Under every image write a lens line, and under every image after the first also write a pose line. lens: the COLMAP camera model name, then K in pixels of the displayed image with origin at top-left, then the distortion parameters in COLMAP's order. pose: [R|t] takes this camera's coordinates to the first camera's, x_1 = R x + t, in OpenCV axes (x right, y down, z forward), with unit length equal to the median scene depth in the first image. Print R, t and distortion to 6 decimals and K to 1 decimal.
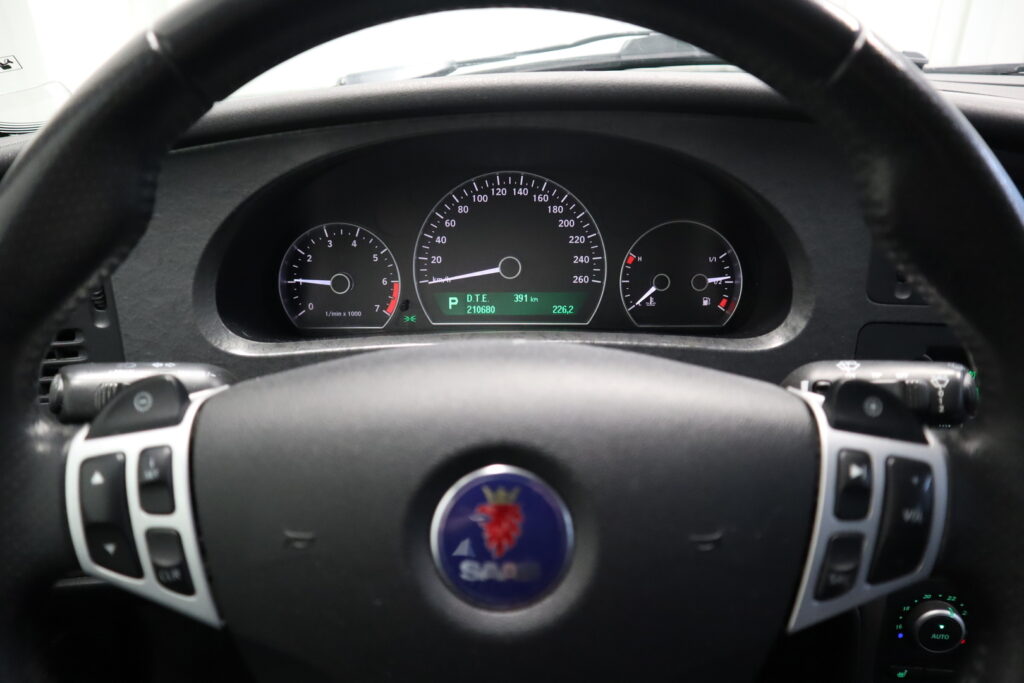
lens RADIAL K [[725.1, 0, 516.8], [0, 725.1, 346.2], [0, 0, 1]] dist [-0.082339, 0.039700]
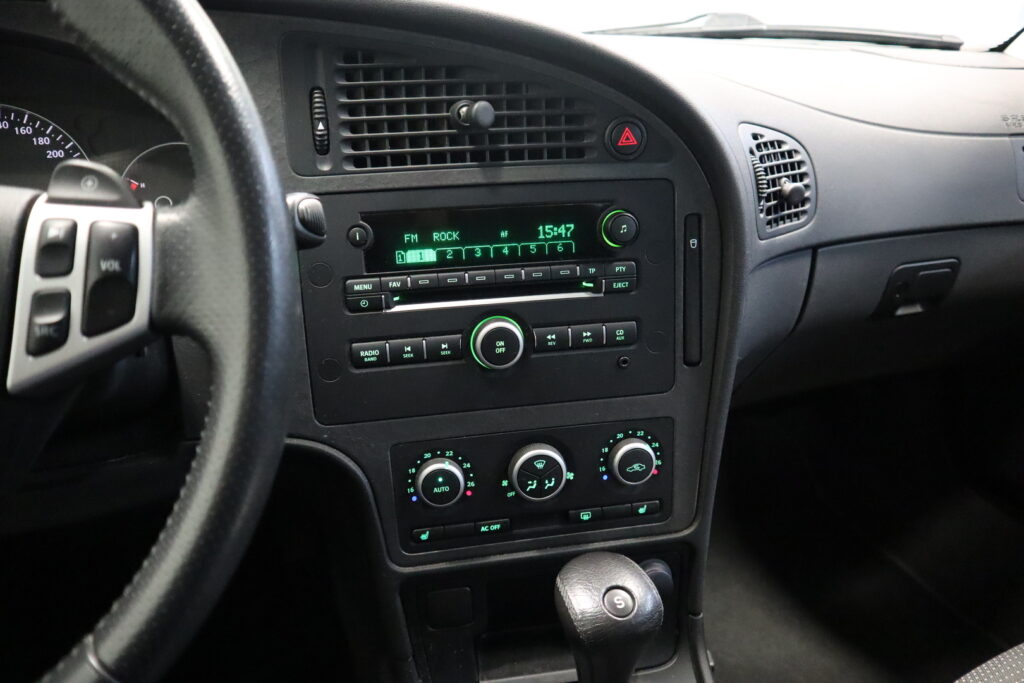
lens RADIAL K [[725.1, 0, 532.2], [0, 725.1, 350.4], [0, 0, 1]] dist [-0.082339, 0.039700]
pose [[0.951164, -0.120607, 0.284150, 0.427583], [0.136640, 0.989922, -0.037216, 0.251186], [-0.276797, 0.074224, 0.958057, -0.115650]]
